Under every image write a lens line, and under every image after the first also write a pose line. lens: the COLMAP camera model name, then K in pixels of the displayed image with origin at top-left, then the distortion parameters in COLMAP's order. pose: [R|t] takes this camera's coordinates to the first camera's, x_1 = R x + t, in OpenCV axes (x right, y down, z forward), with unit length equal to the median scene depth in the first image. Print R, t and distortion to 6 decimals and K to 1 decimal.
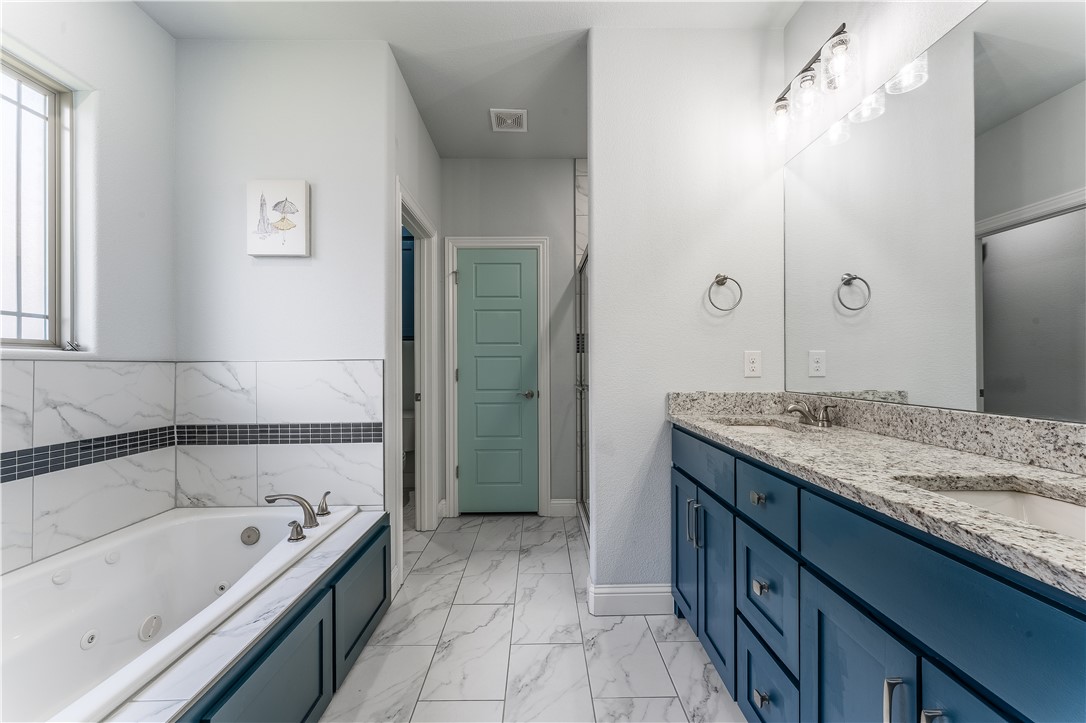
lens RADIAL K [[453.9, 0, 543.6], [0, 453.9, 363.5], [0, 0, 1]] dist [-0.010127, 0.000378]
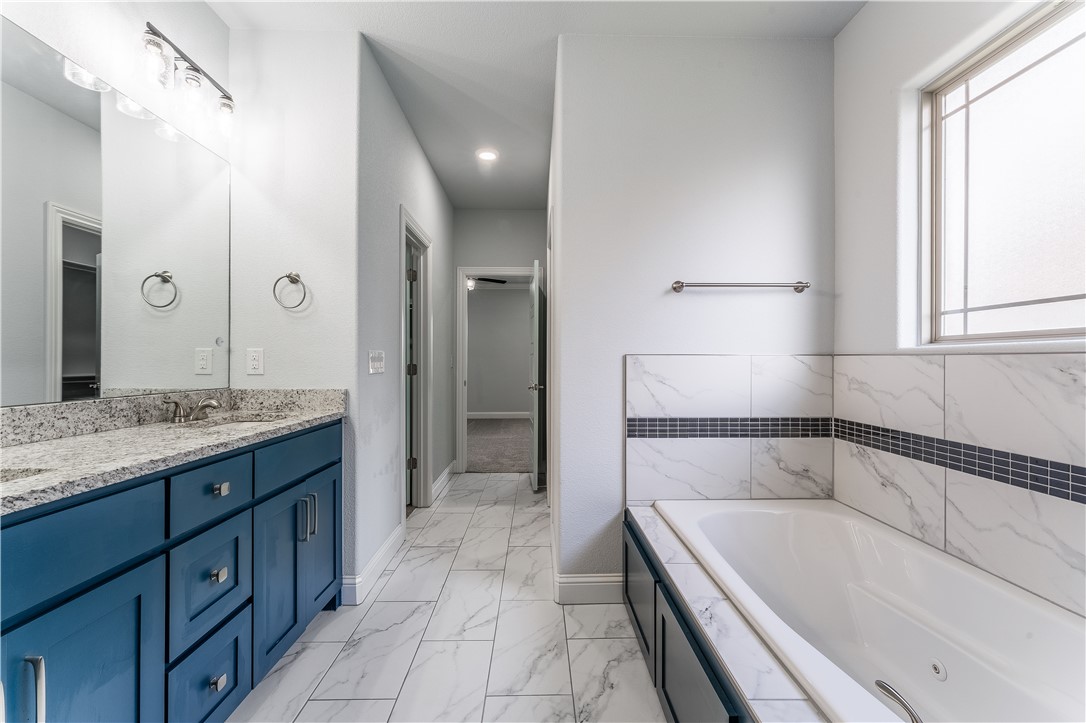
lens RADIAL K [[453.9, 0, 565.1], [0, 453.9, 361.7], [0, 0, 1]] dist [-0.010127, 0.000378]
pose [[-0.998742, -0.000114, -0.050144, -0.295755], [-0.000010, 0.999998, -0.002087, 0.005738], [0.050144, -0.002084, -0.998740, 2.297269]]
